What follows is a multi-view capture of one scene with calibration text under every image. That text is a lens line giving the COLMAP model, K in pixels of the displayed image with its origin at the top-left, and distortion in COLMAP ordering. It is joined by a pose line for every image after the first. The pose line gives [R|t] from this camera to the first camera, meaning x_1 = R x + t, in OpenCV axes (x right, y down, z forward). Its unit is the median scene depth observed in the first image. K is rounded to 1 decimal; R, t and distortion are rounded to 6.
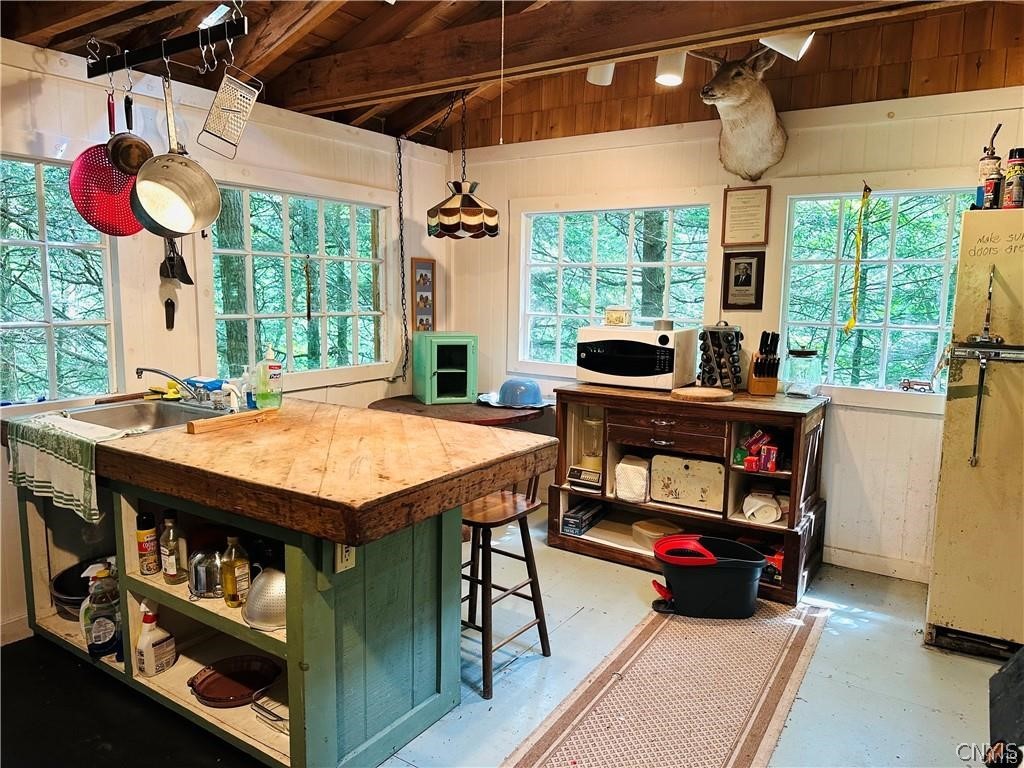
lens RADIAL K [[718.9, 0, 512.0], [0, 718.9, 384.0], [0, 0, 1]] dist [0.093216, -0.143372]
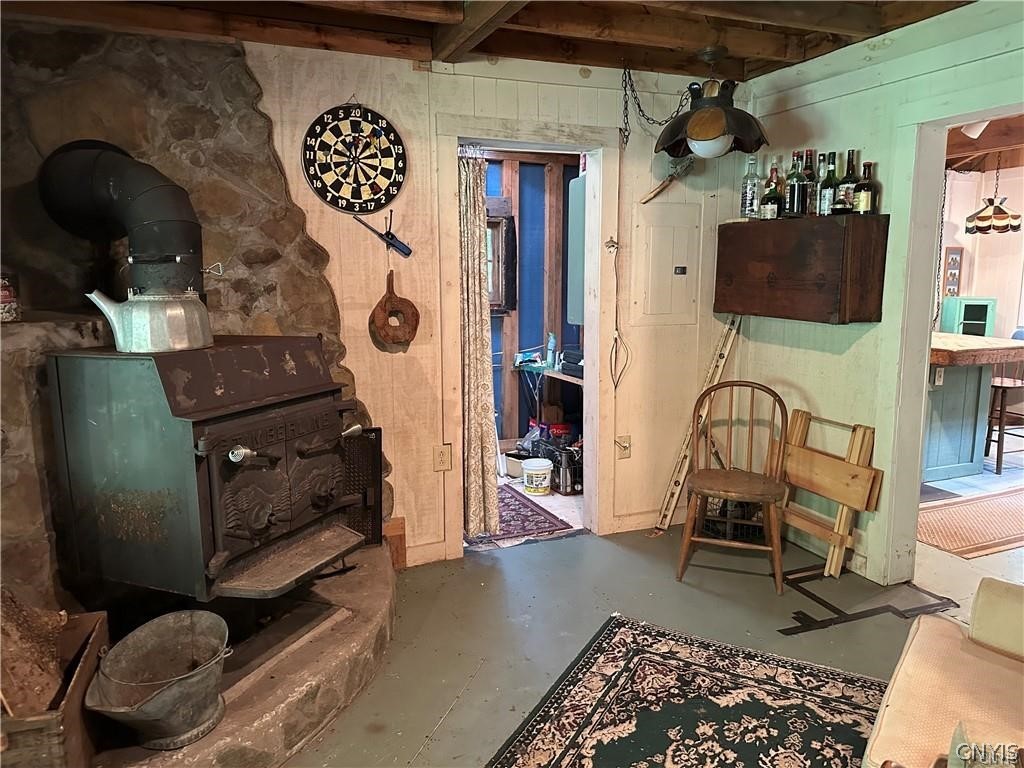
lens RADIAL K [[719.8, 0, 512.0], [0, 719.8, 384.0], [0, 0, 1]] dist [0.004116, -0.002417]
pose [[0.823443, 0.067303, -0.563393, -0.023179], [-0.055112, 0.997732, 0.038638, 0.115567], [0.564715, -0.000767, 0.825285, -0.858612]]
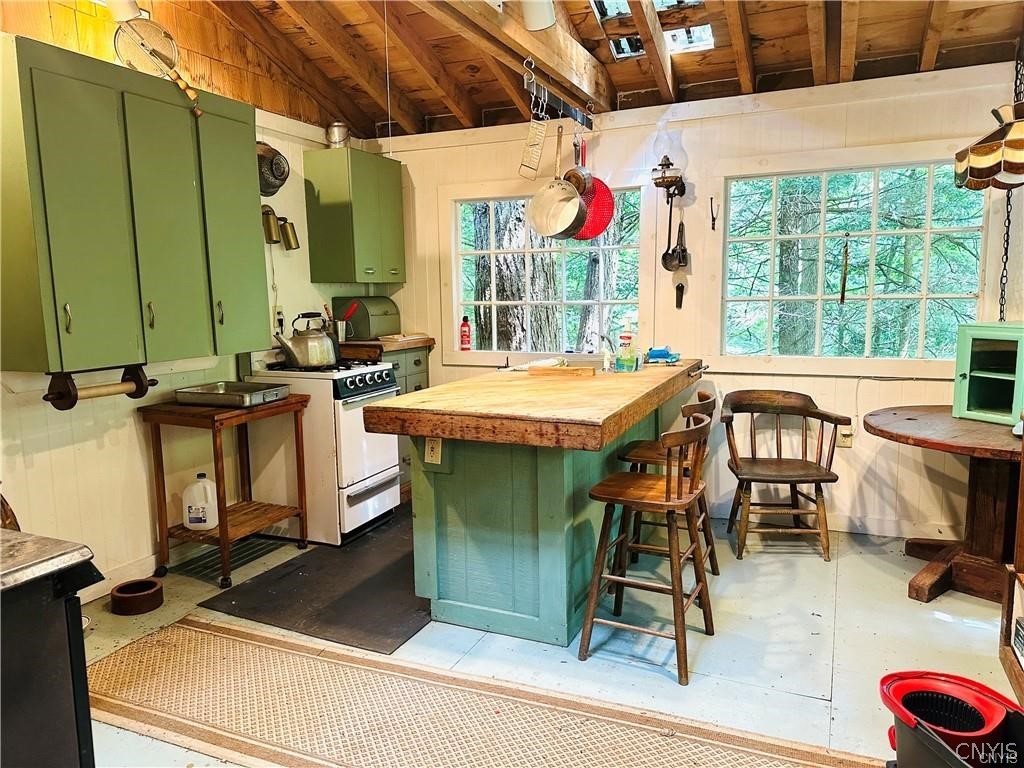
lens RADIAL K [[721.9, 0, 512.0], [0, 721.9, 384.0], [0, 0, 1]] dist [0.100469, 0.001754]
pose [[0.166440, 0.115795, -0.979229, 0.597148], [-0.110530, 0.989013, 0.098165, -0.031893], [0.979837, 0.091896, 0.177410, 0.435935]]
